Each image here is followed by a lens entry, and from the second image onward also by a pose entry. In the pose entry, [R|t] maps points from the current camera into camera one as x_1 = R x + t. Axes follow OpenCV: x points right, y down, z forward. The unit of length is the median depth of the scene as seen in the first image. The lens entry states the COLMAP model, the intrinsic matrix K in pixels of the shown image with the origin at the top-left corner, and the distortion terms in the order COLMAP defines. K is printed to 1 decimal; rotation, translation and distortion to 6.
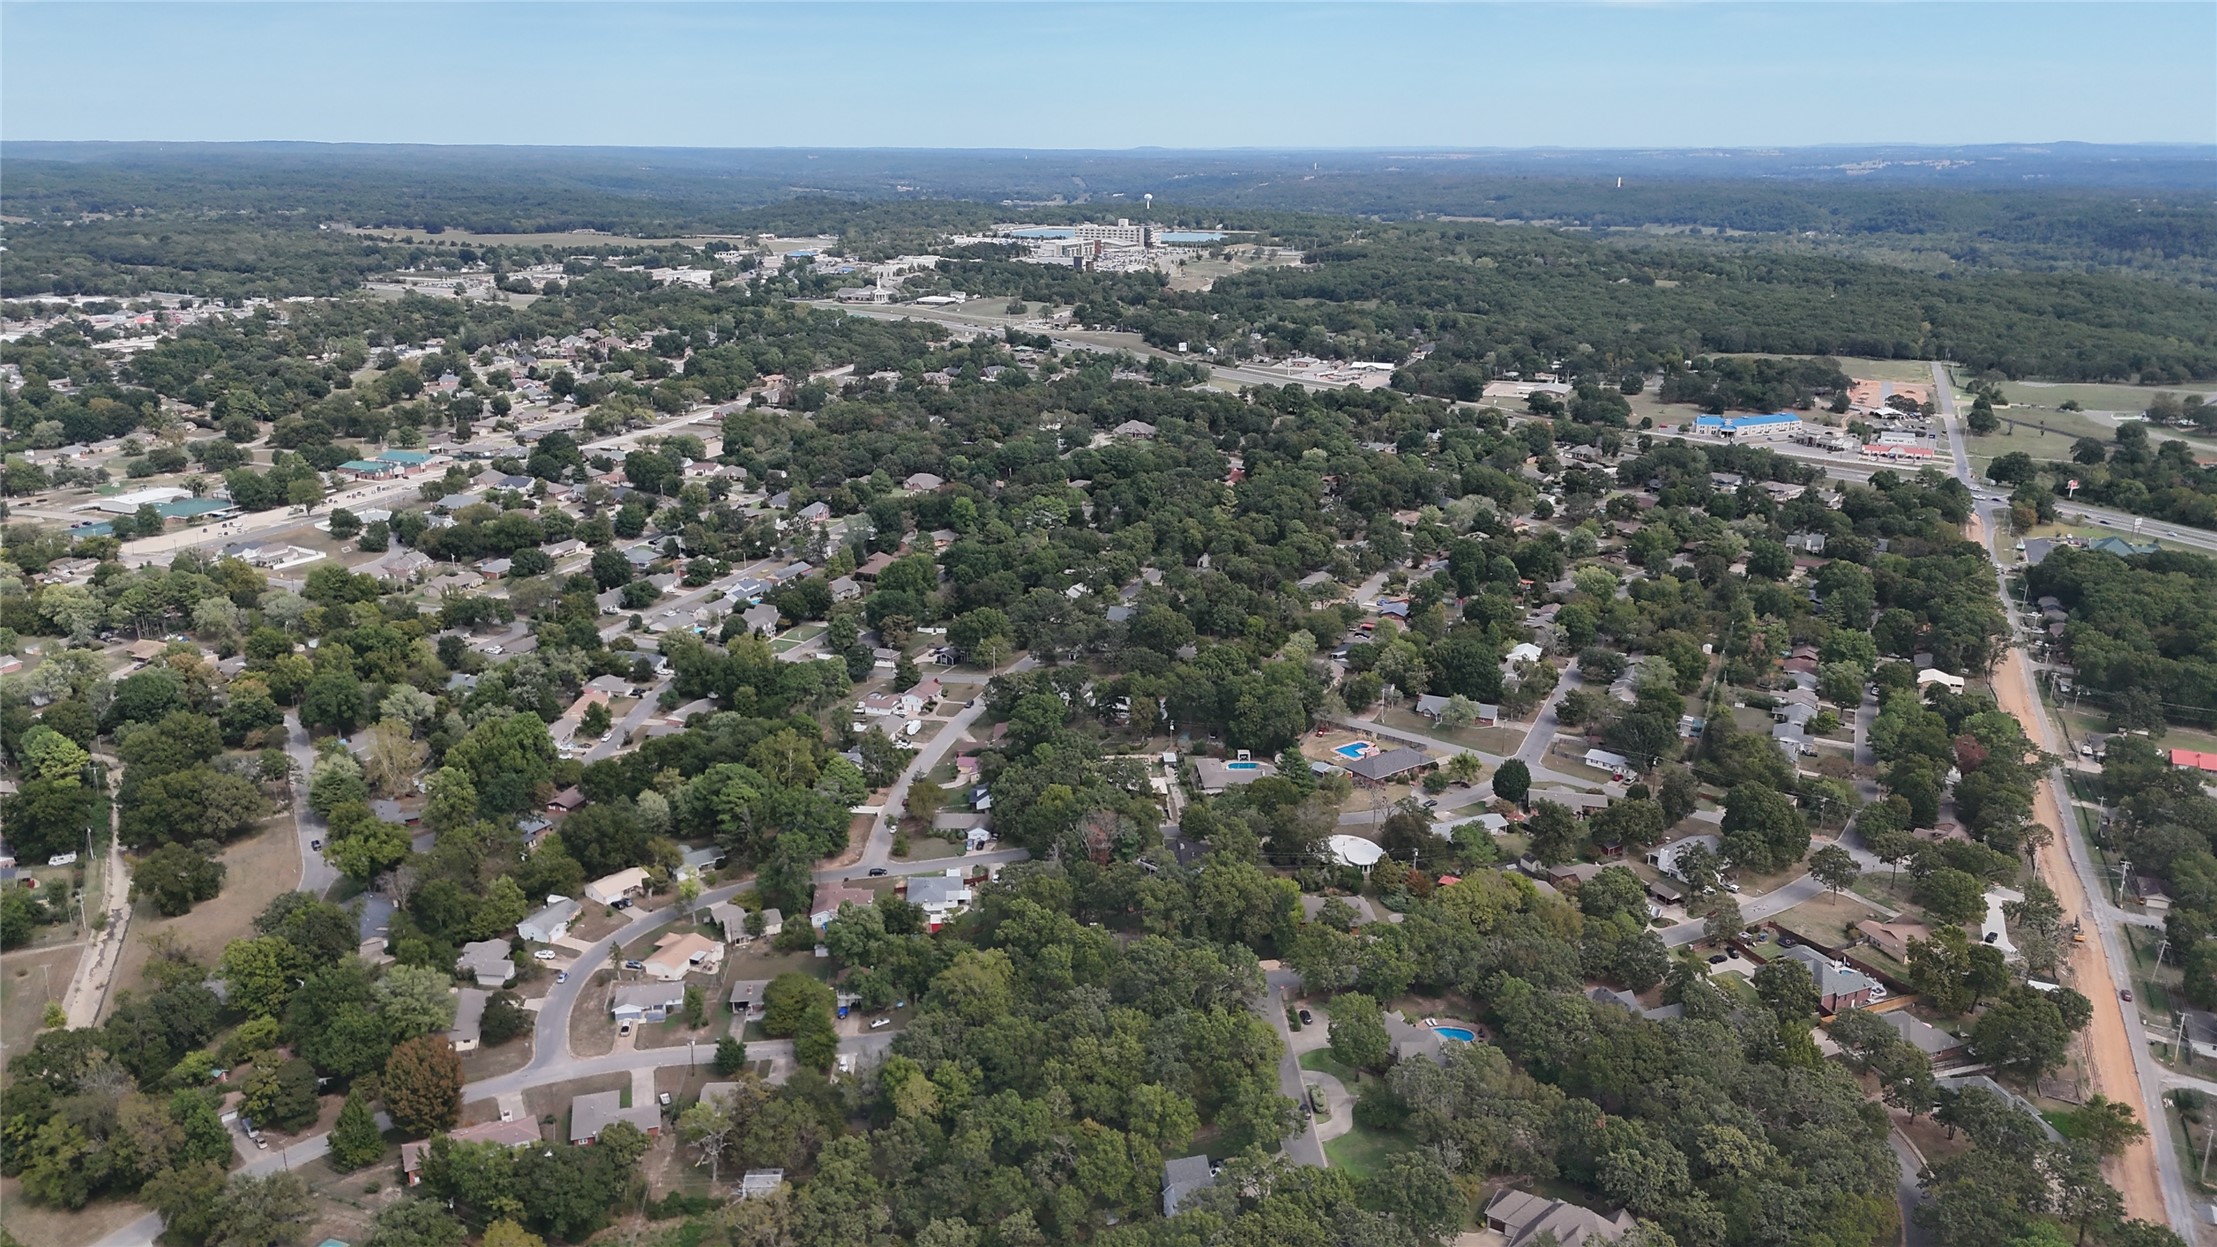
lens RADIAL K [[1628.8, 0, 1108.5], [0, 1628.8, 623.5], [0, 0, 1]] dist [0.081744, -0.082514]
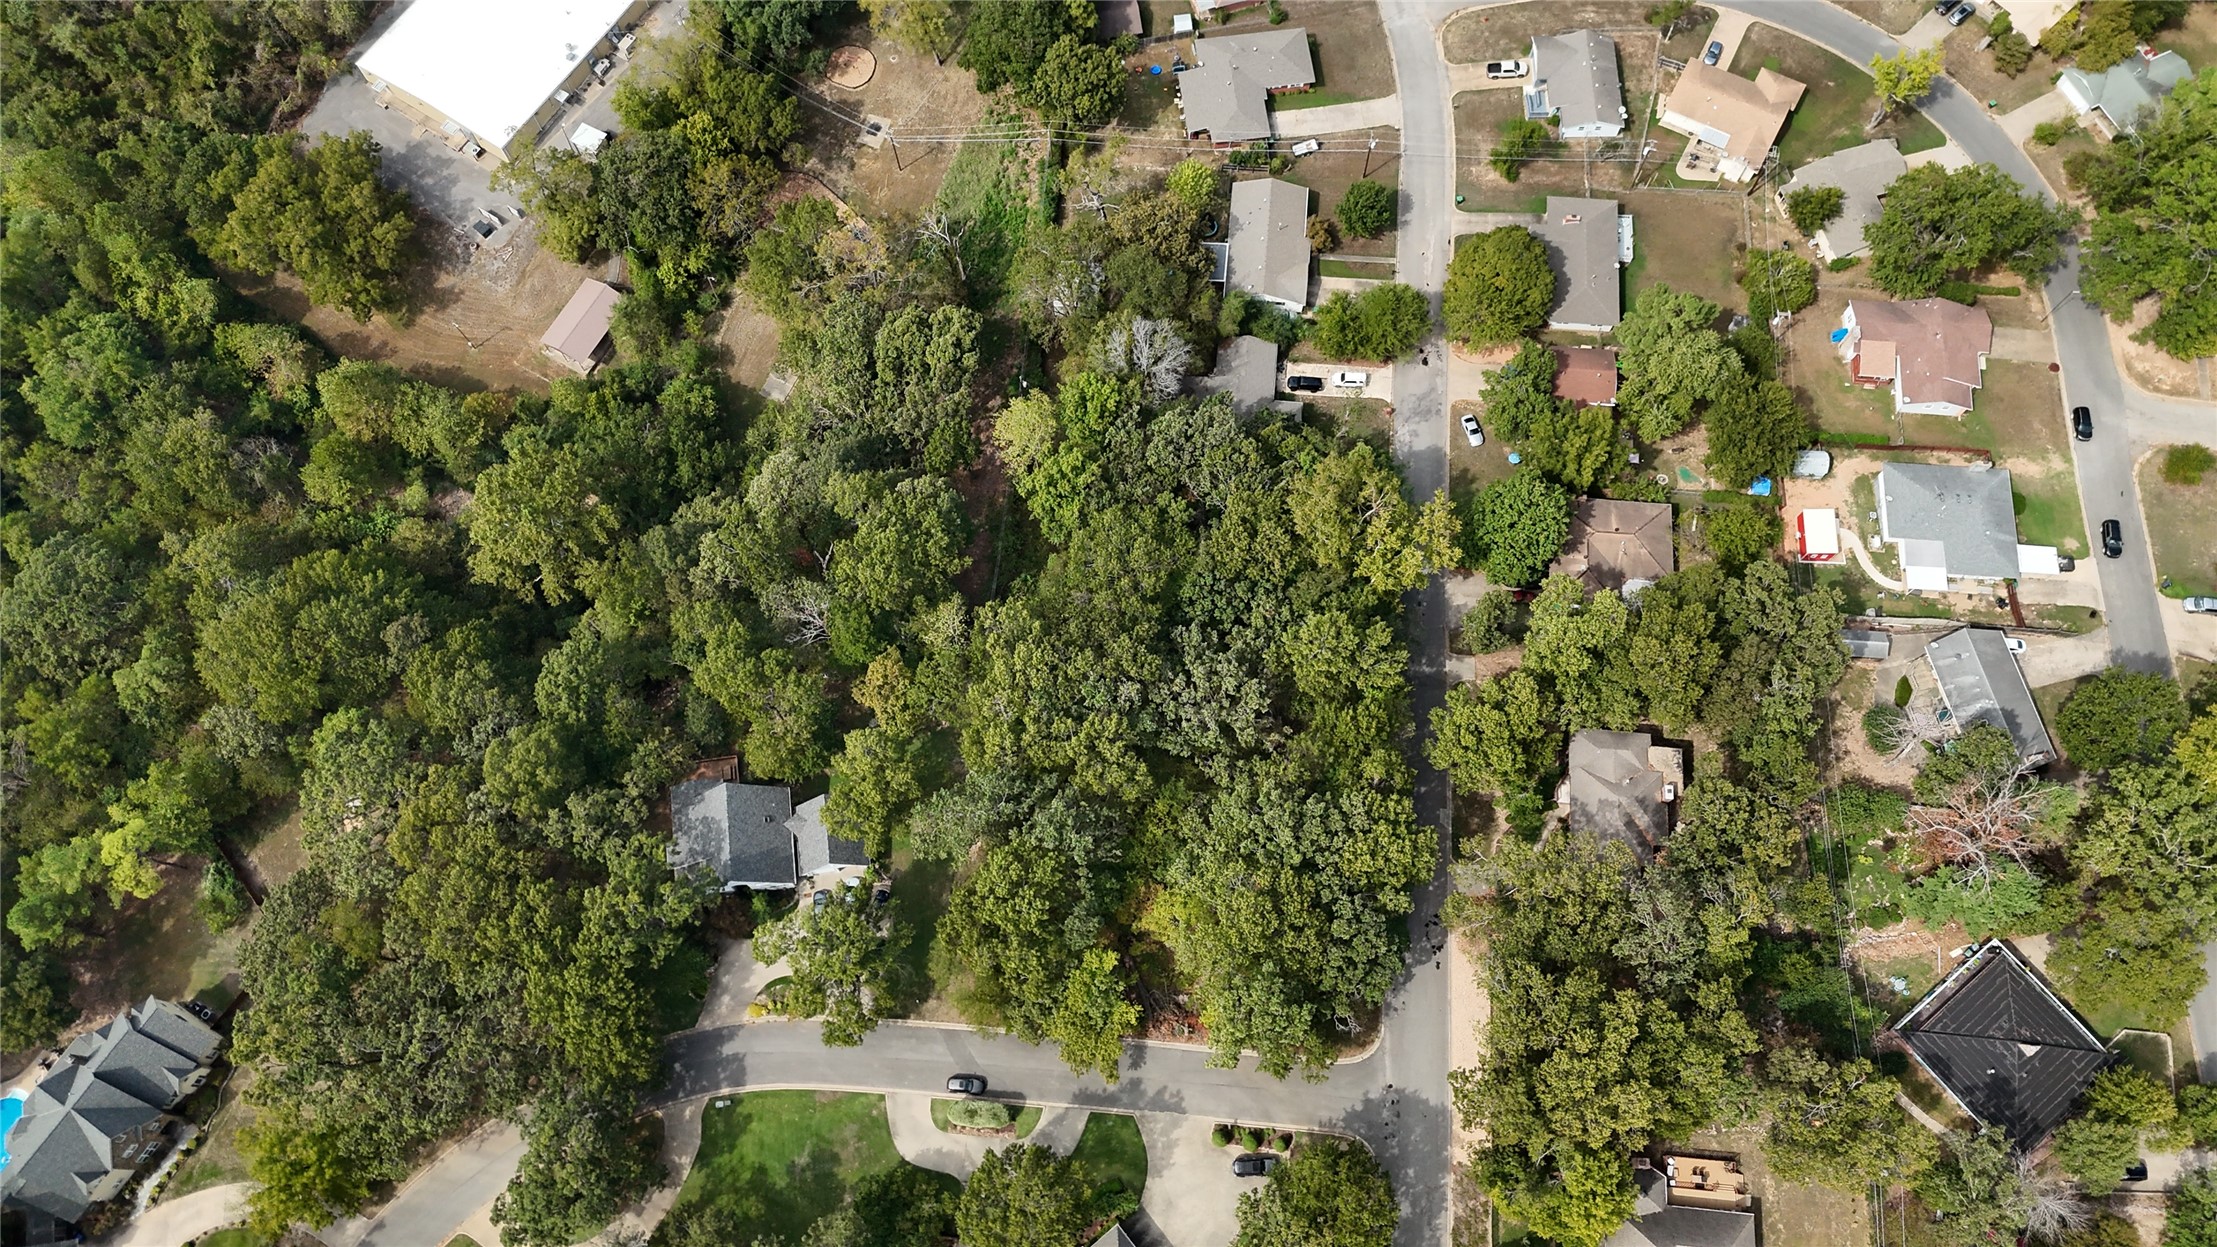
lens RADIAL K [[1628.8, 0, 1108.5], [0, 1628.8, 623.5], [0, 0, 1]] dist [0.081744, -0.082514]
pose [[-0.148016, 0.931019, -0.333608, 0.118809], [-0.275577, 0.285137, 0.918016, -0.202937], [0.949815, 0.227816, 0.214363, 0.697567]]
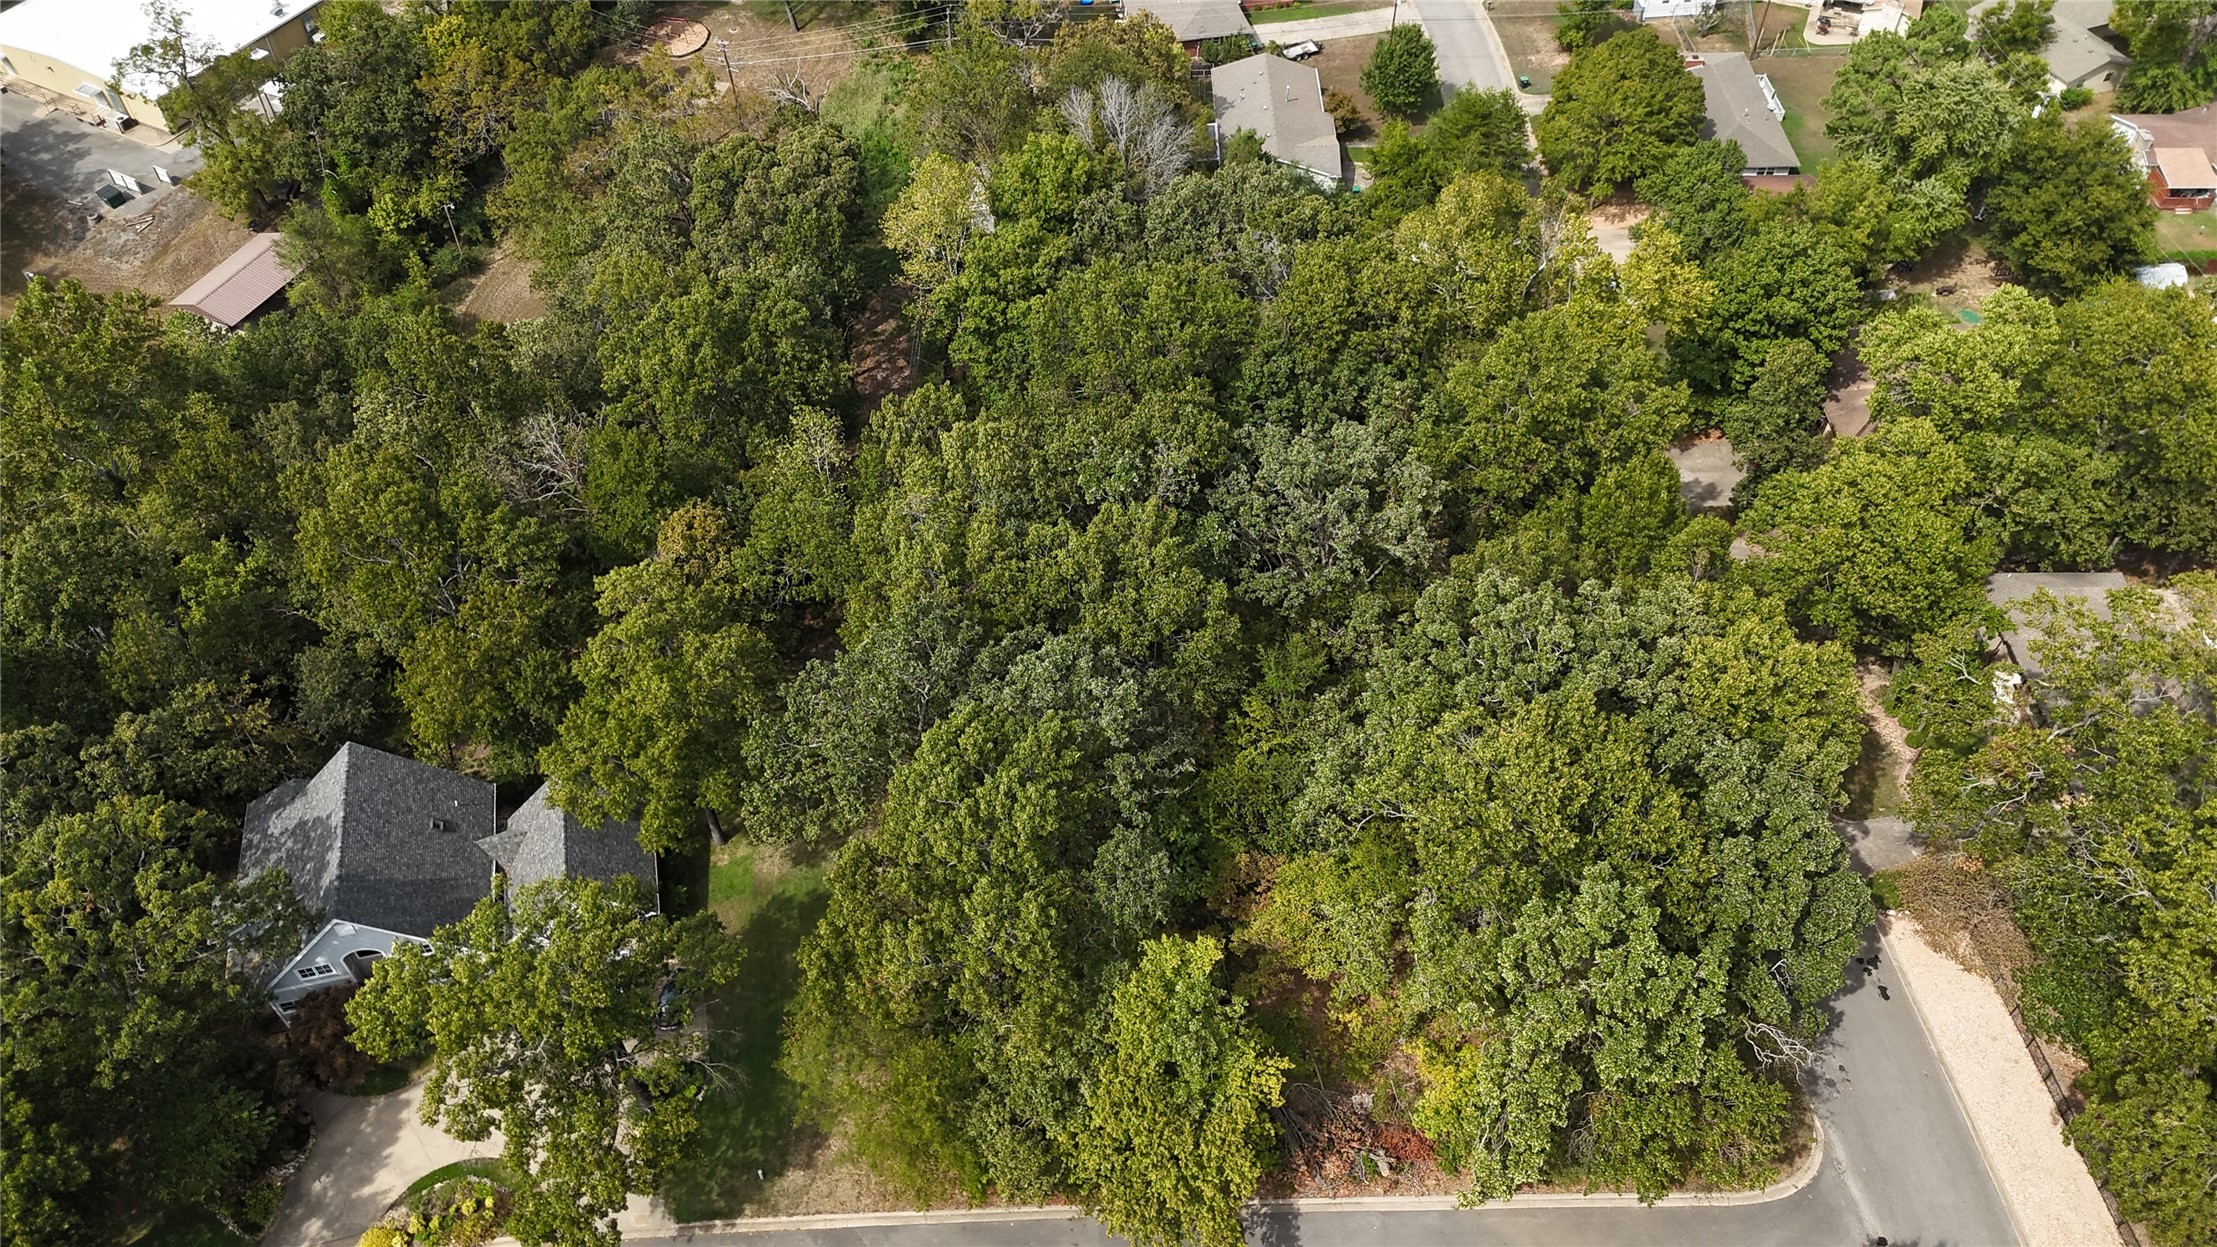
lens RADIAL K [[1628.8, 0, 1108.5], [0, 1628.8, 623.5], [0, 0, 1]] dist [0.081744, -0.082514]
pose [[-0.049119, 0.751235, -0.658204, 0.150546], [-0.292237, 0.619351, 0.728699, 0.048179], [0.955084, 0.228145, 0.189117, 0.753330]]
